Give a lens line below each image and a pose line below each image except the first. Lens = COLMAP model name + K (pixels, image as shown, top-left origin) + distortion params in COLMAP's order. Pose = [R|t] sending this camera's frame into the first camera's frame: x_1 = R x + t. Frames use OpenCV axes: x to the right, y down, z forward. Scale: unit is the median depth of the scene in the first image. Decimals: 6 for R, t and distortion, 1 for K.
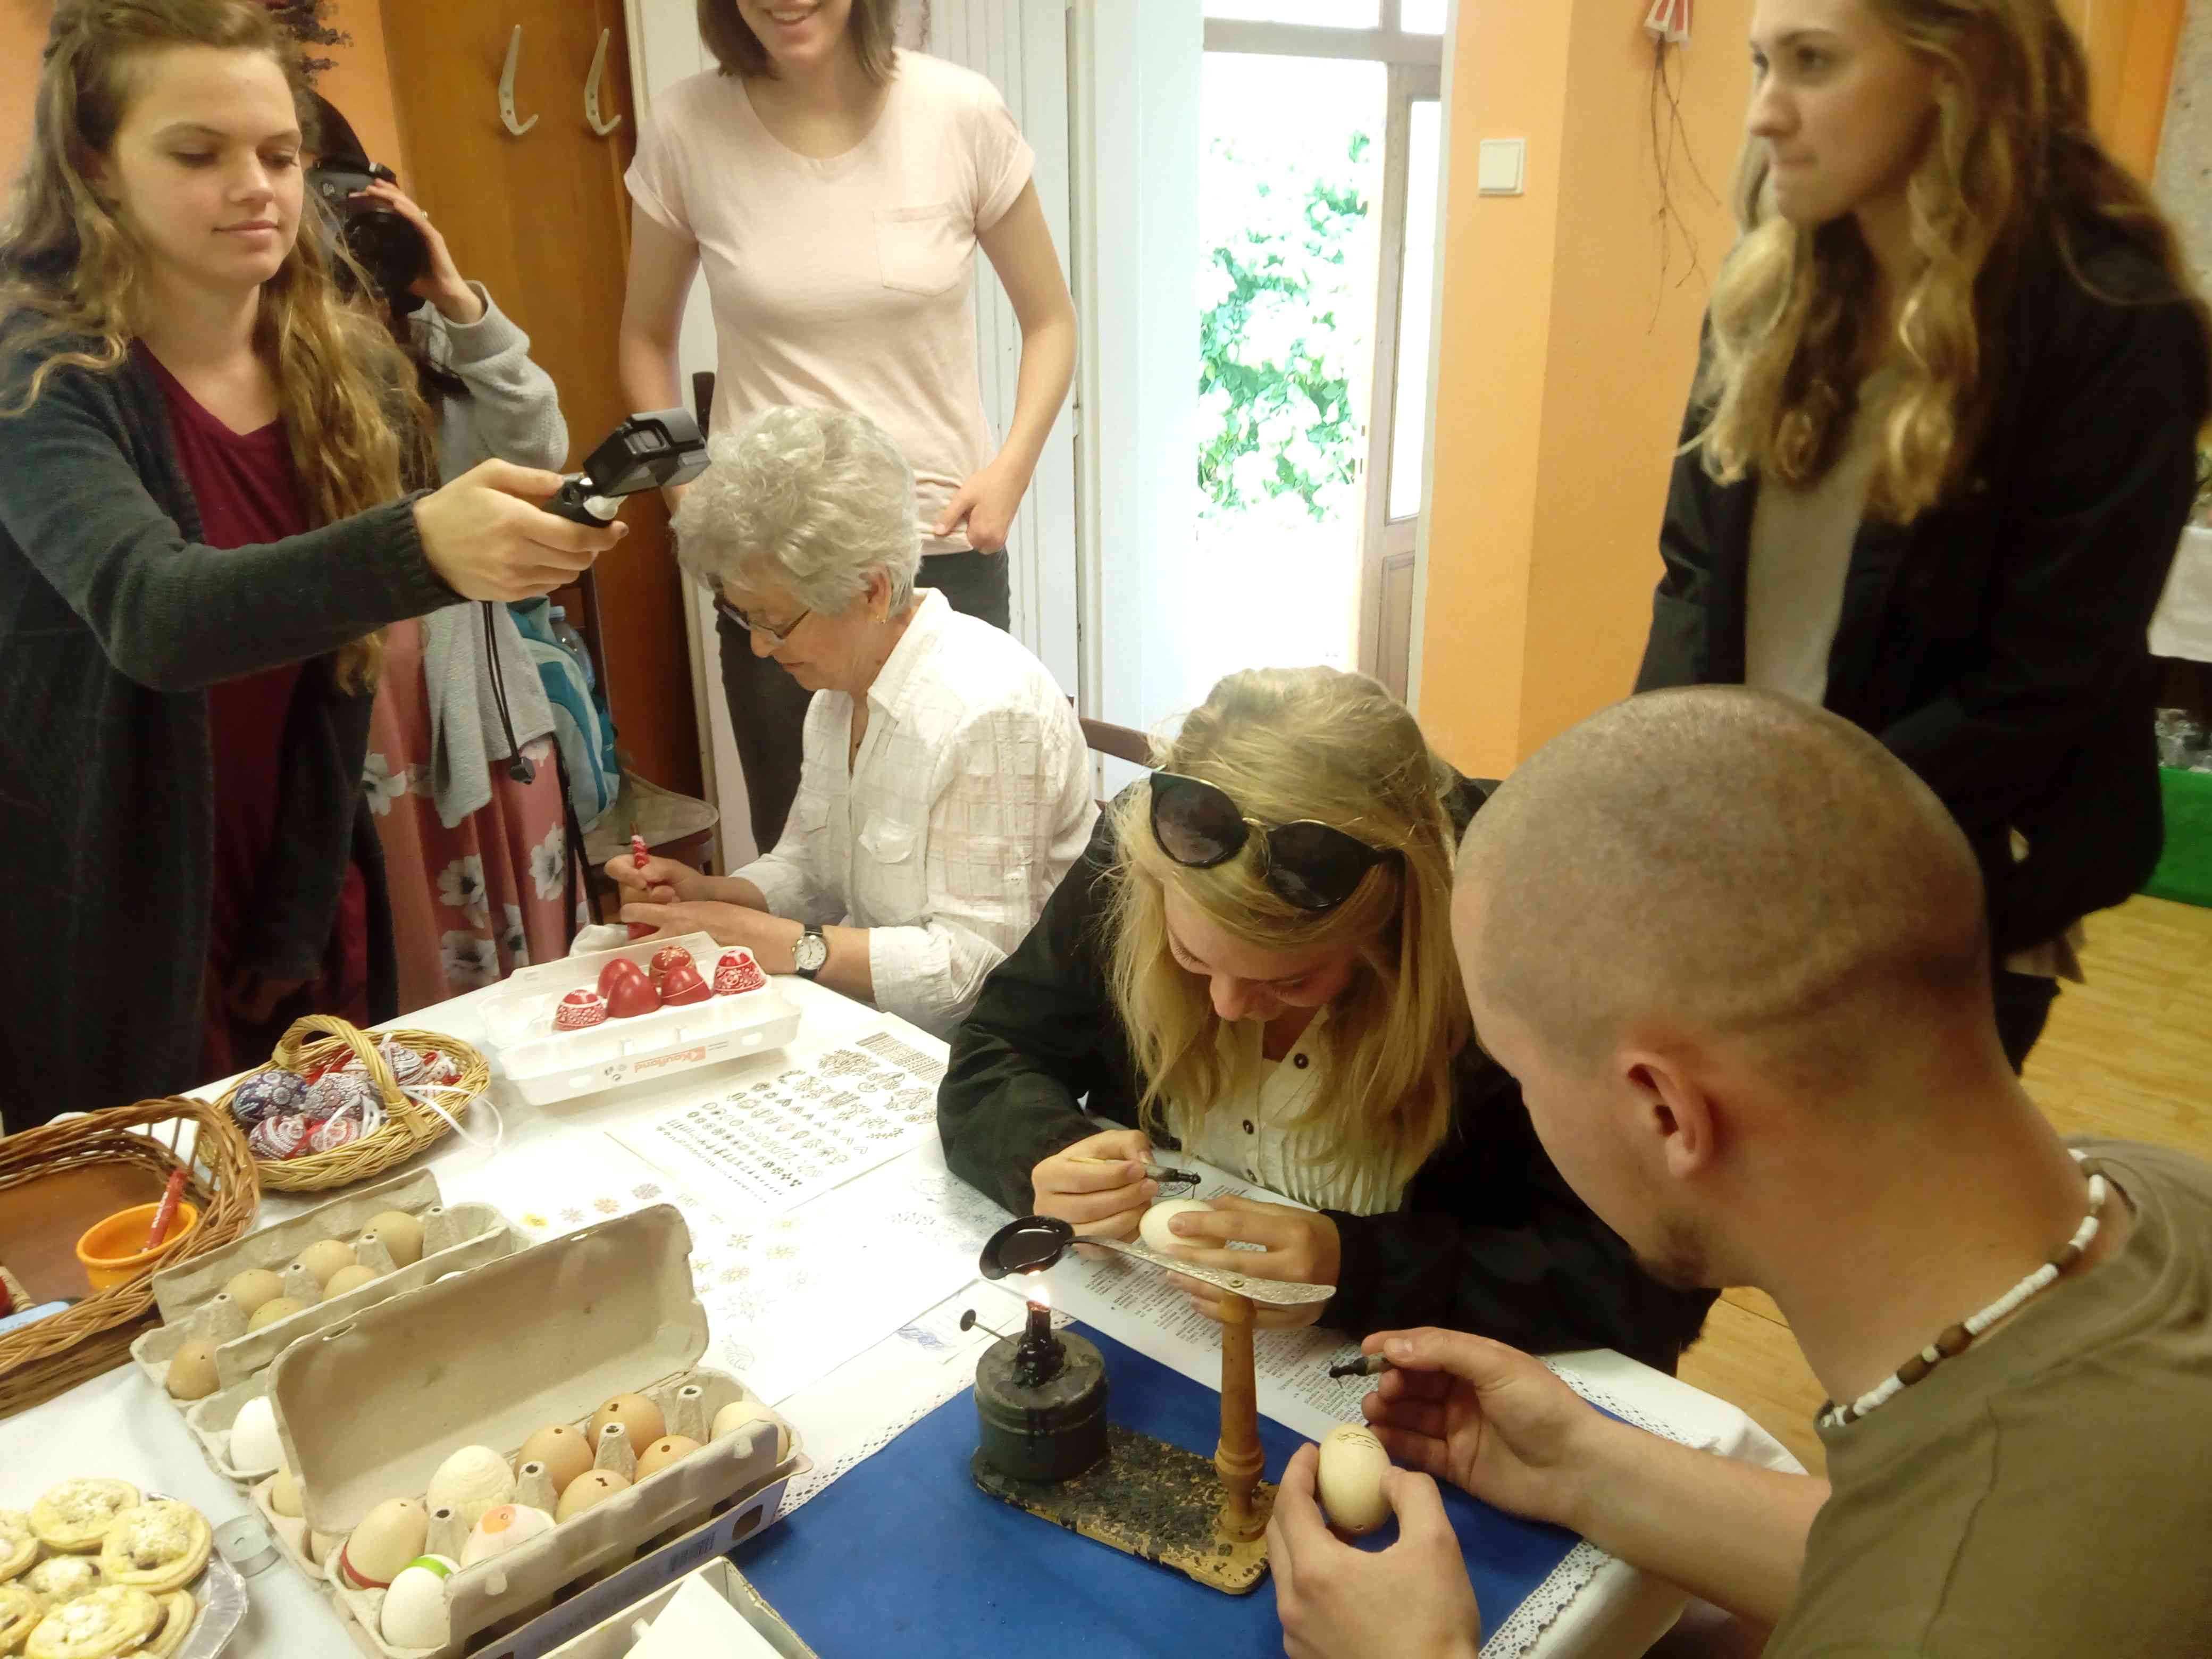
lens RADIAL K [[1778.9, 0, 1112.8], [0, 1778.9, 830.4], [0, 0, 1]] dist [0.069178, -0.128964]
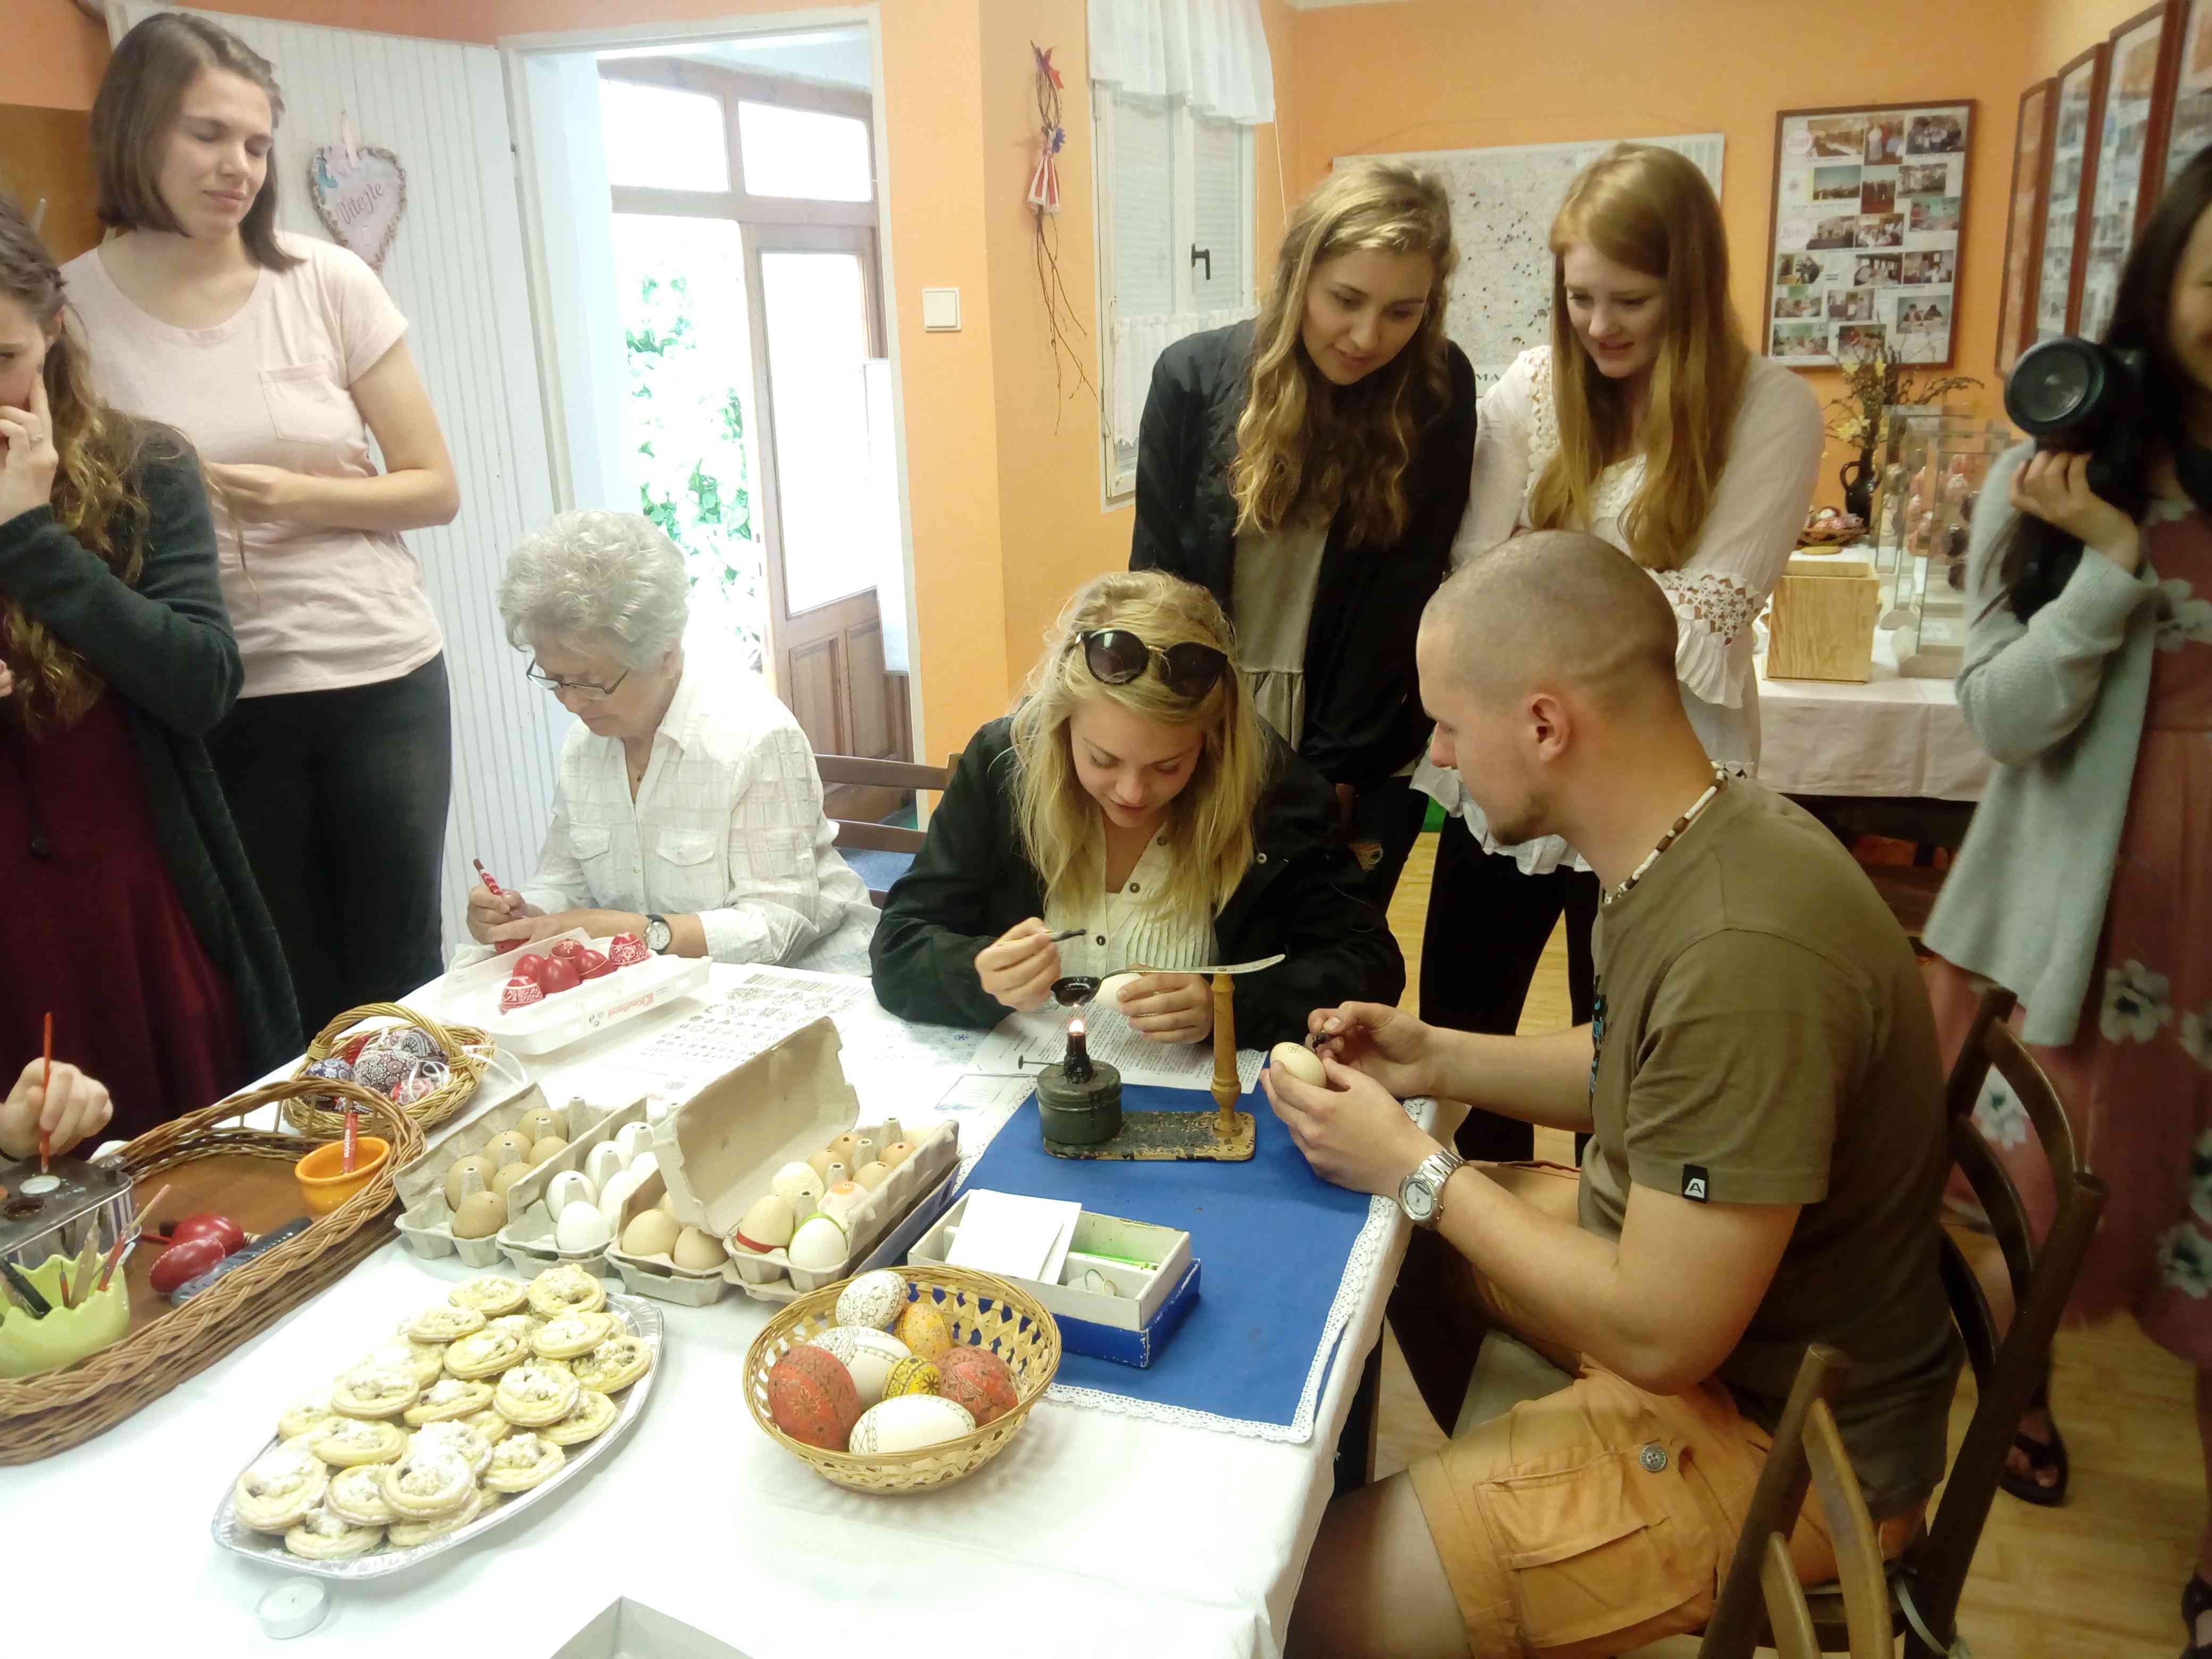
lens RADIAL K [[1778.9, 0, 1112.8], [0, 1778.9, 830.4], [0, 0, 1]] dist [0.069178, -0.128964]
pose [[0.905838, -0.139243, 0.400086, -0.435095], [0.166319, 0.985500, -0.033578, 0.106327], [-0.389610, 0.096958, 0.915862, -0.323032]]
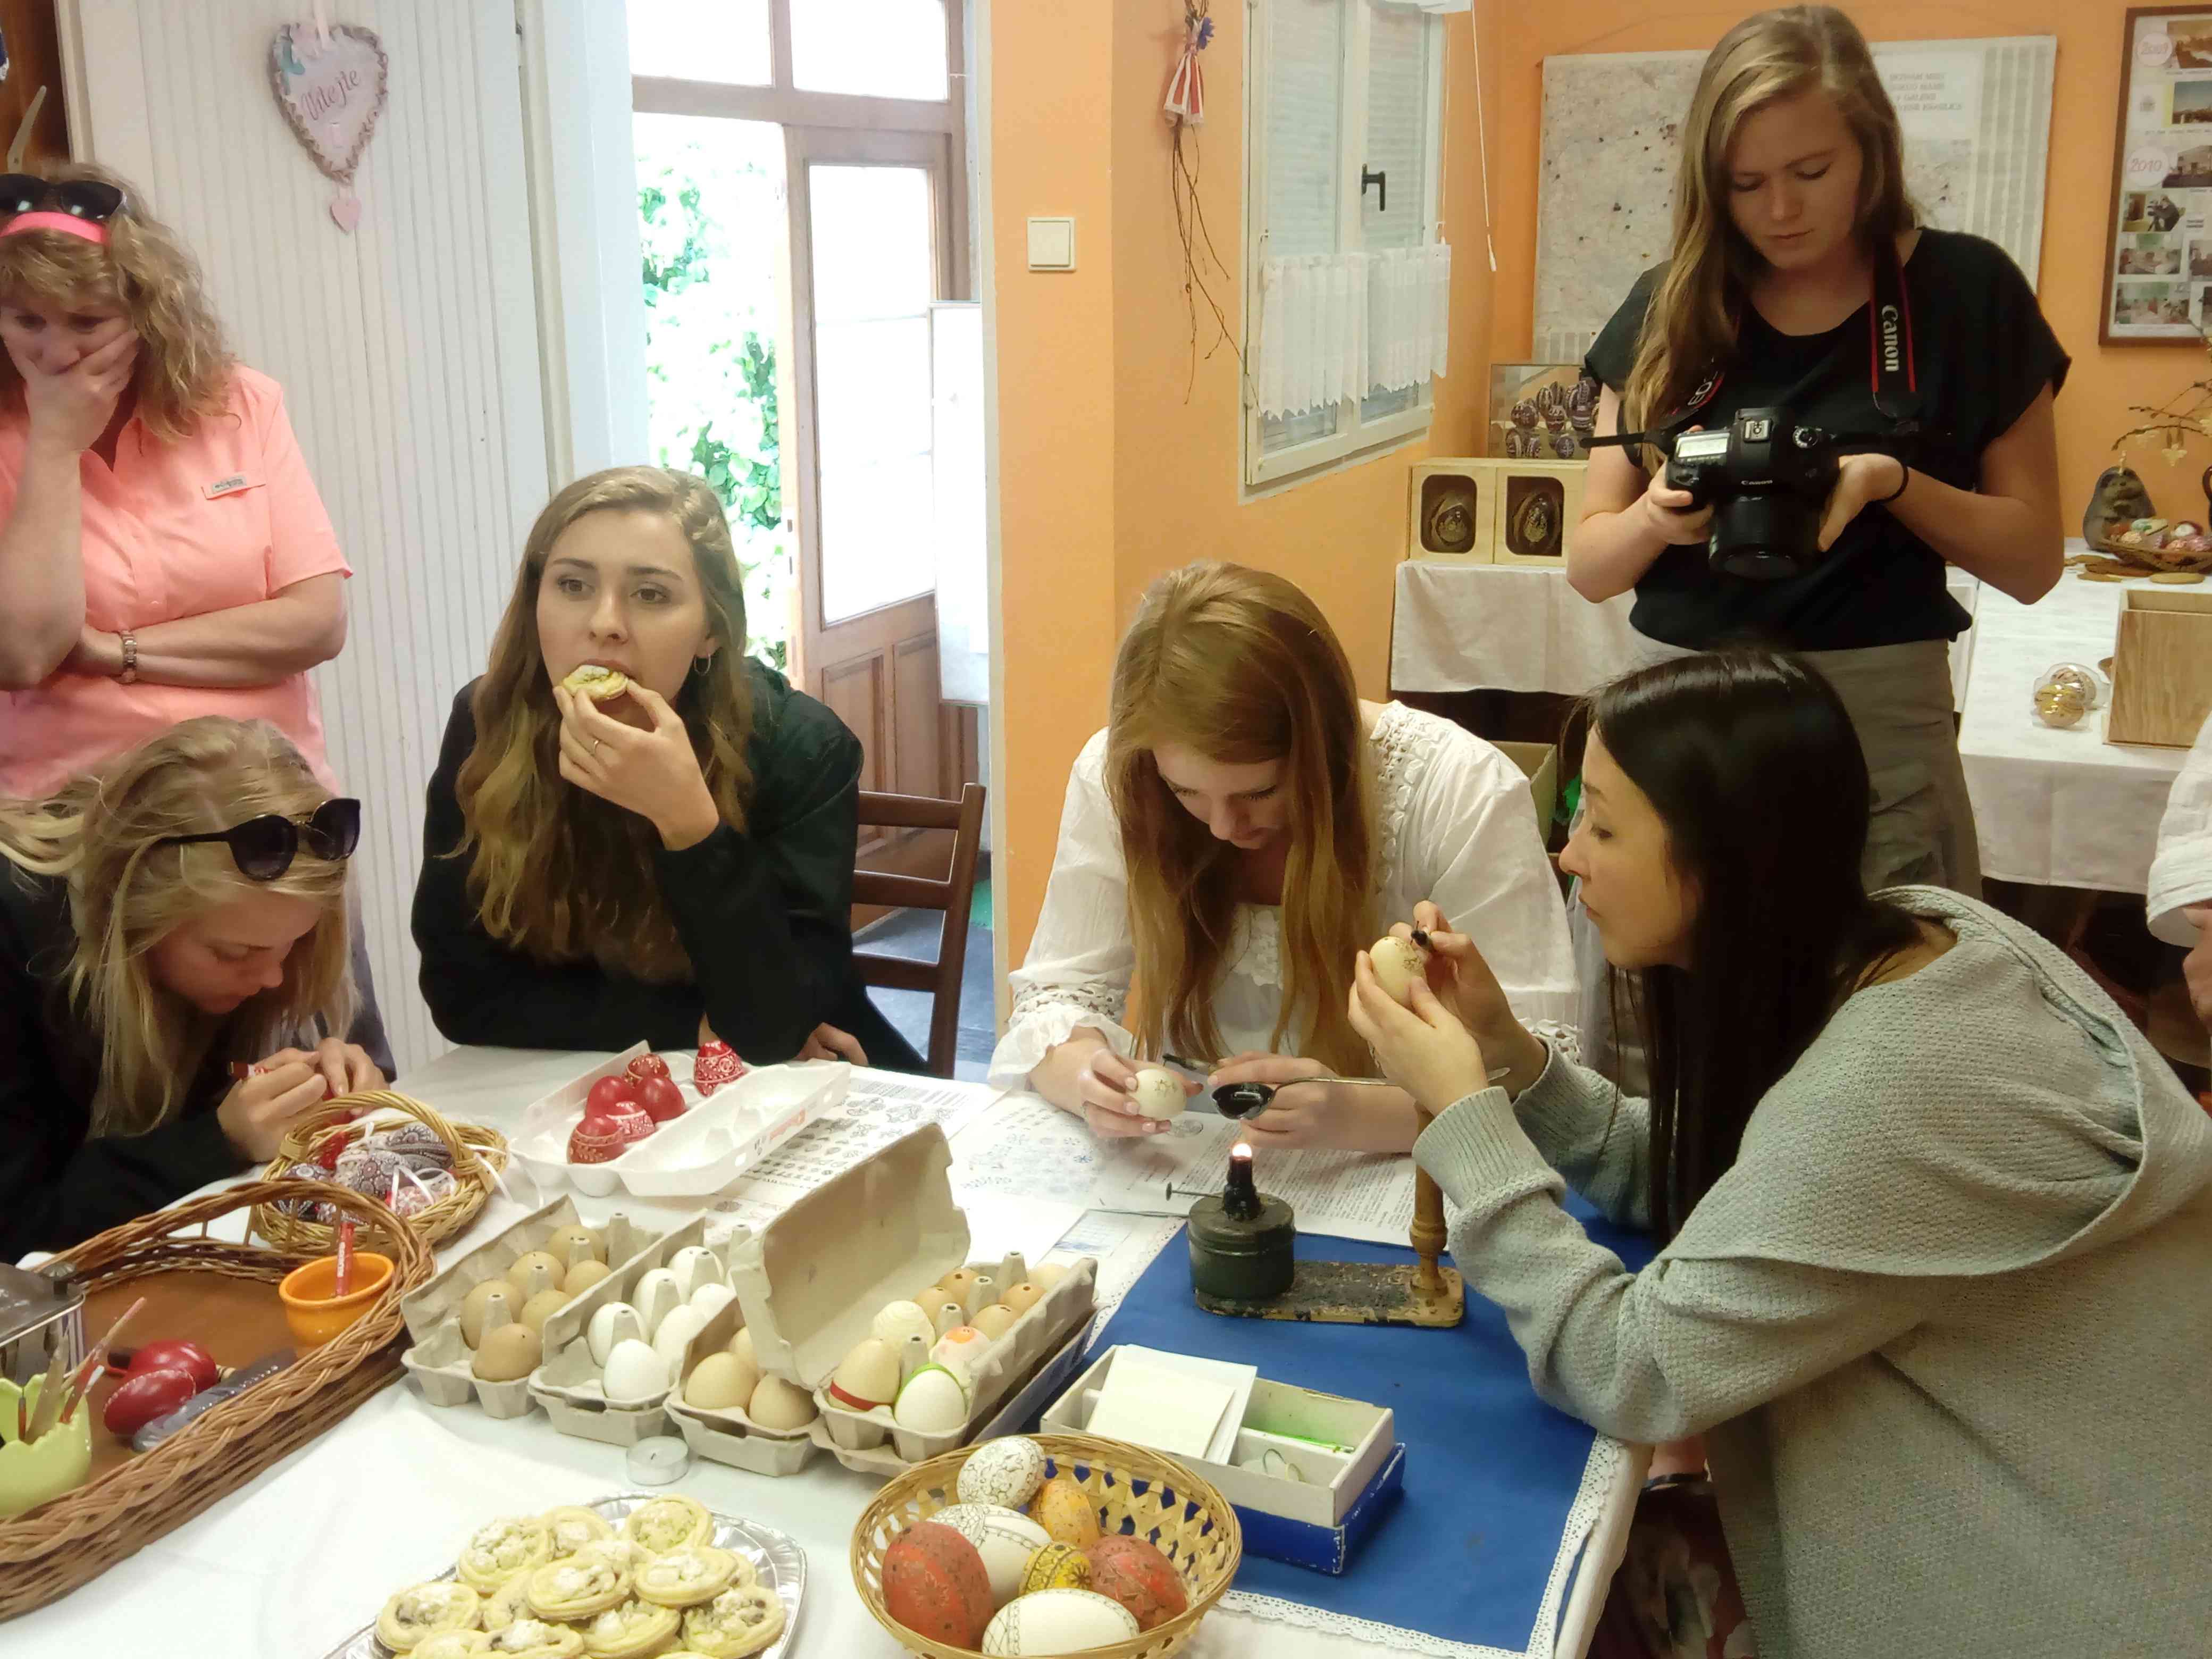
lens RADIAL K [[2341.4, 0, 1117.7], [0, 2341.4, 830.1], [0, 0, 1]] dist [0.116846, -0.246006]
pose [[0.923839, -0.094891, 0.370834, -0.502748], [0.131919, 0.988363, -0.075733, 0.109563], [-0.359332, 0.118885, 0.925606, -0.362075]]
